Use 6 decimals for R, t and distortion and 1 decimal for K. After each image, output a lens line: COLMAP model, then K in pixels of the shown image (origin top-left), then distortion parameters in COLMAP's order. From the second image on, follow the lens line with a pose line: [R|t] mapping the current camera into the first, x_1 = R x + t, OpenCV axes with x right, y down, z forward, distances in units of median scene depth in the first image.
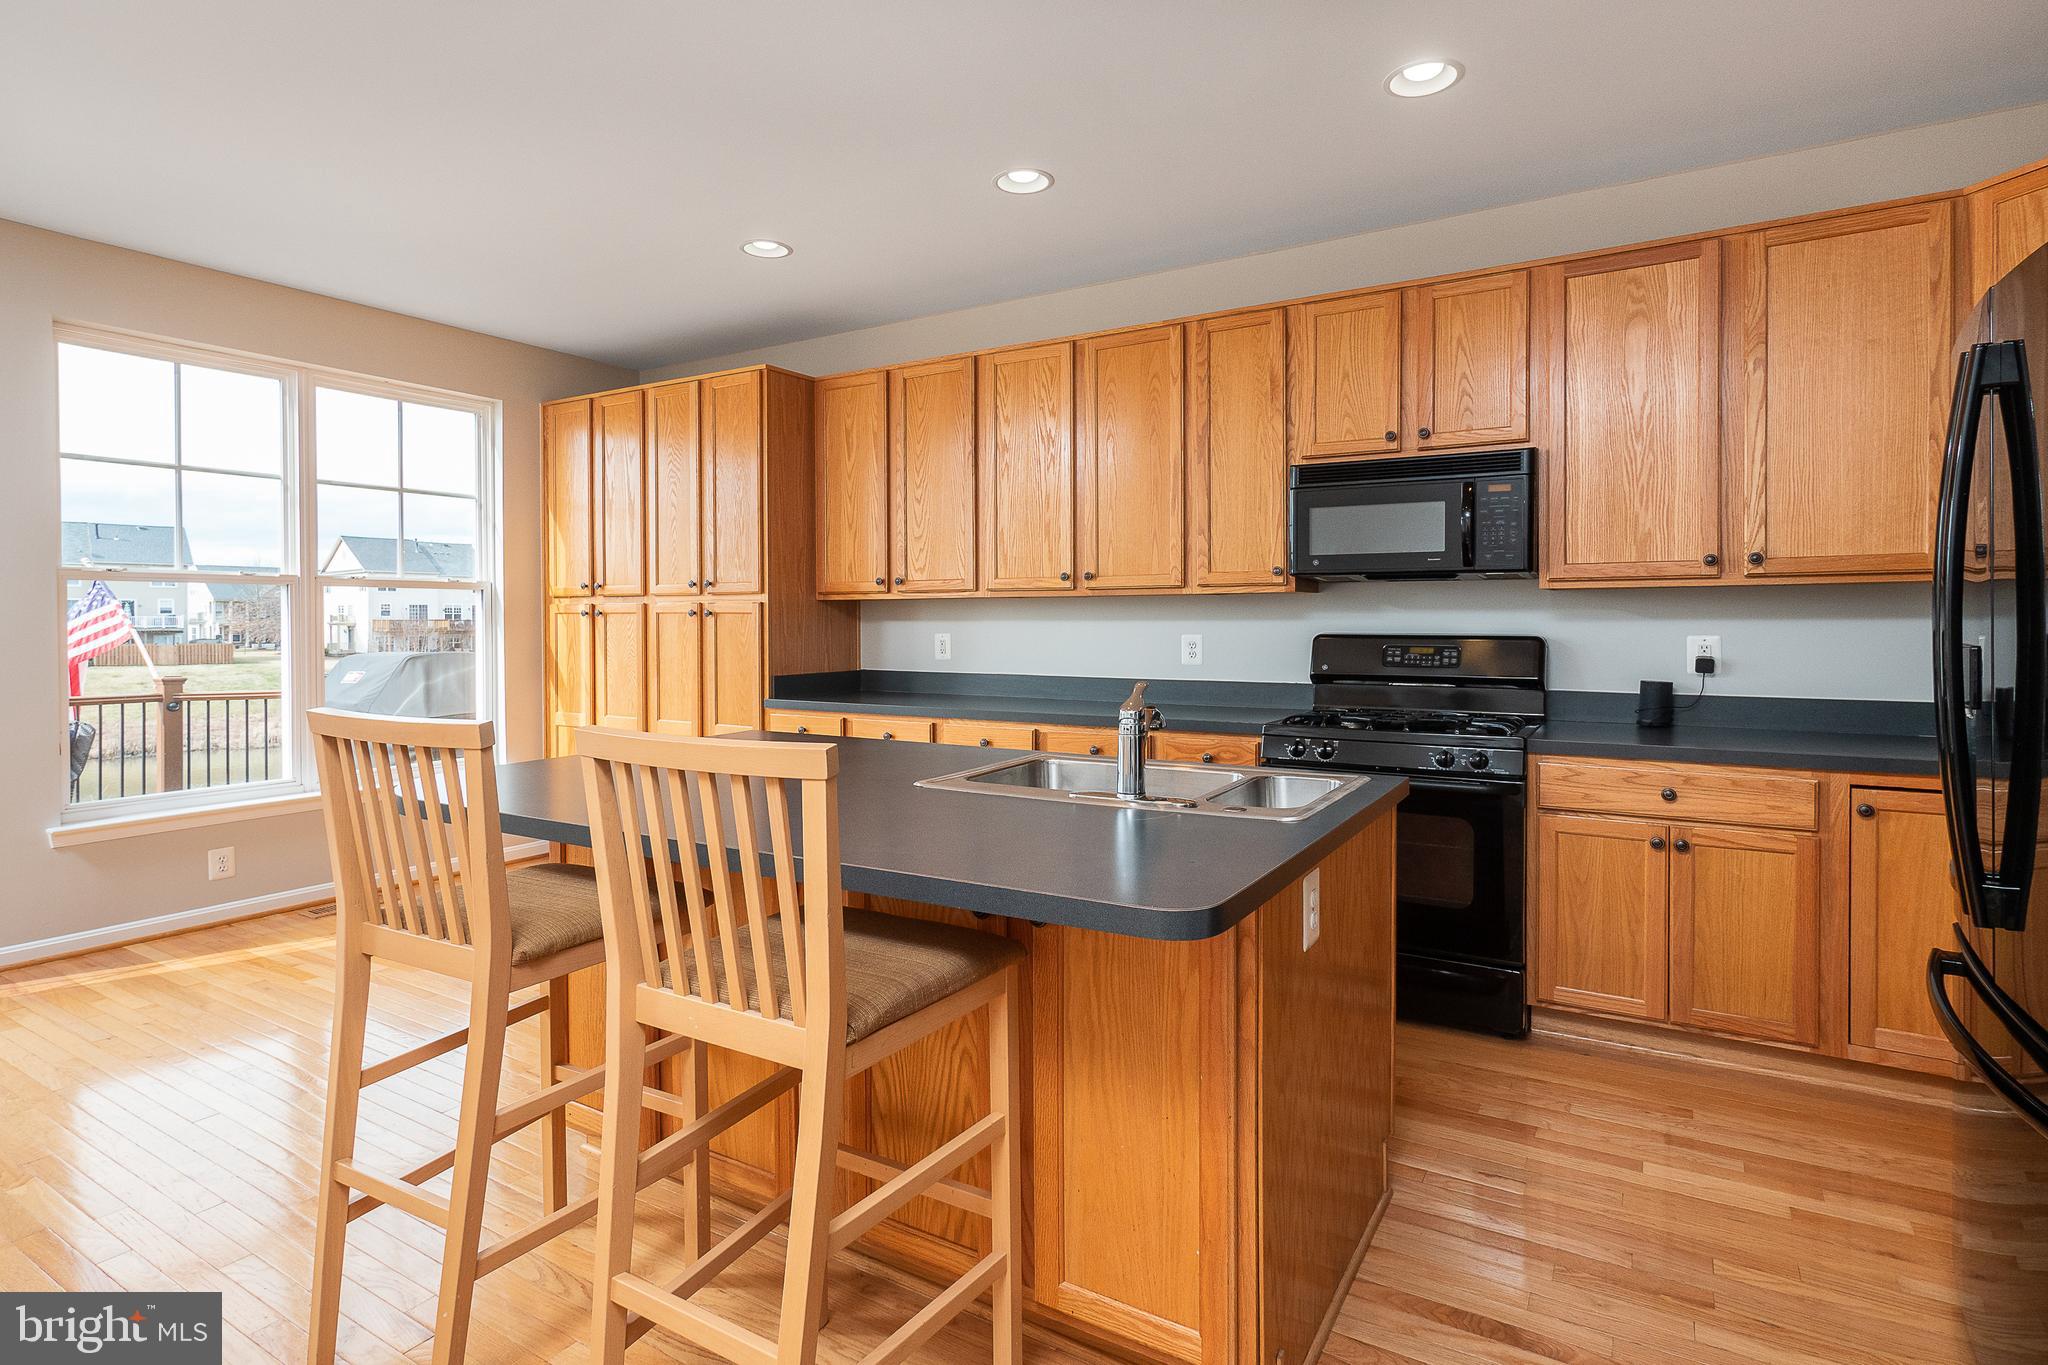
lens RADIAL K [[1009.3, 0, 1013.0], [0, 1009.3, 636.4], [0, 0, 1]] dist [0.000856, 0.001659]
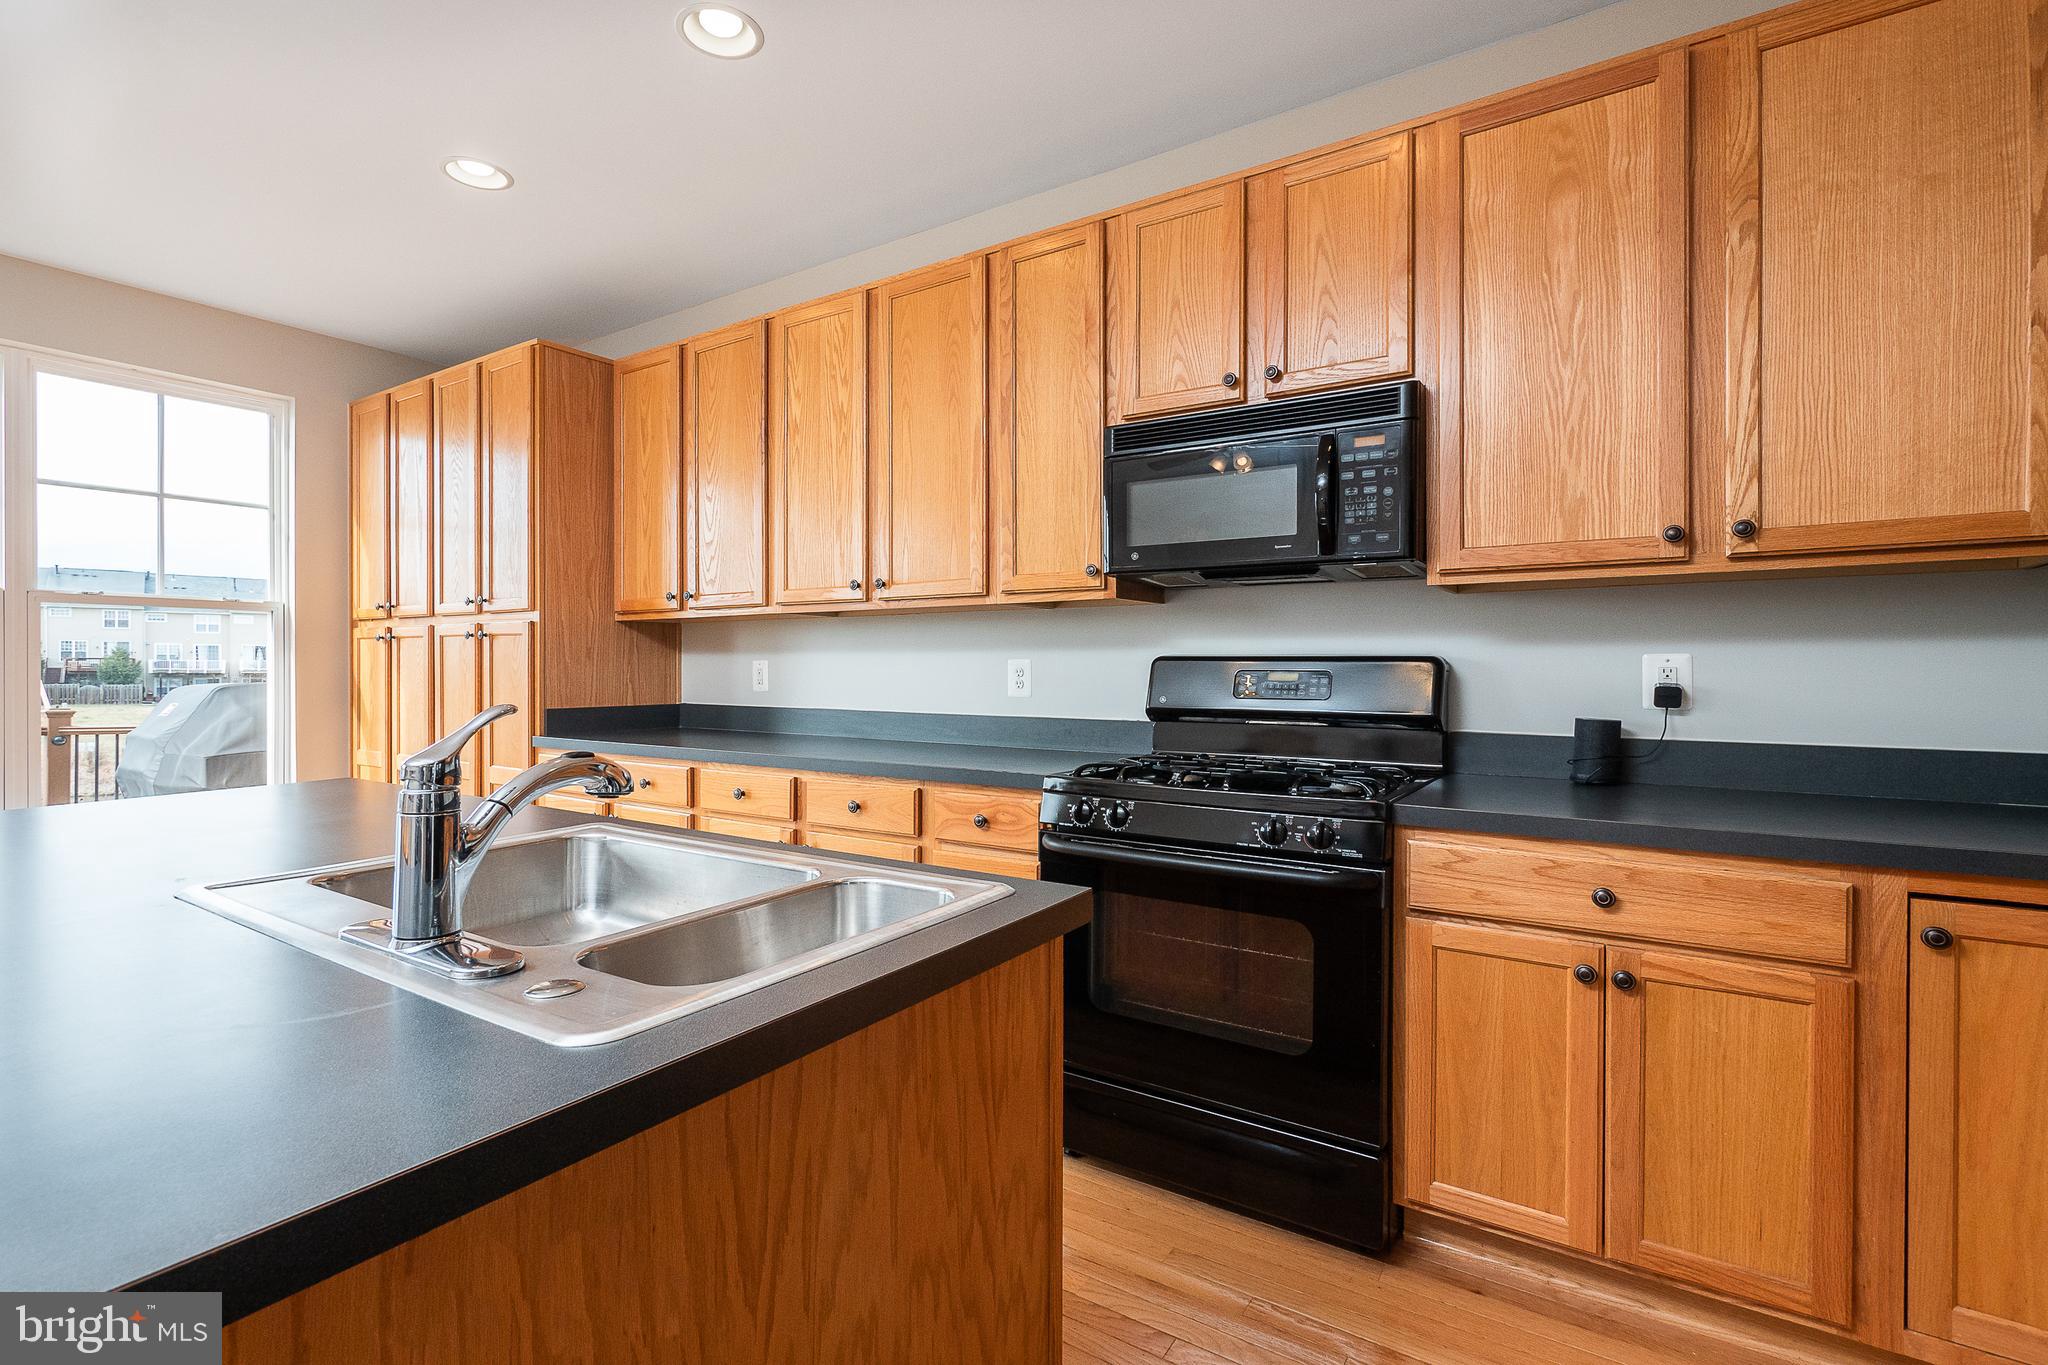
lens RADIAL K [[911.9, 0, 1024.6], [0, 911.9, 674.4], [0, 0, 1]] dist [-0.001743, 0.000224]
pose [[0.999545, 0.005033, -0.029751, 0.233539], [-0.005303, 0.999945, -0.008994, 0.019068], [0.029705, 0.009148, 0.999517, 0.322628]]
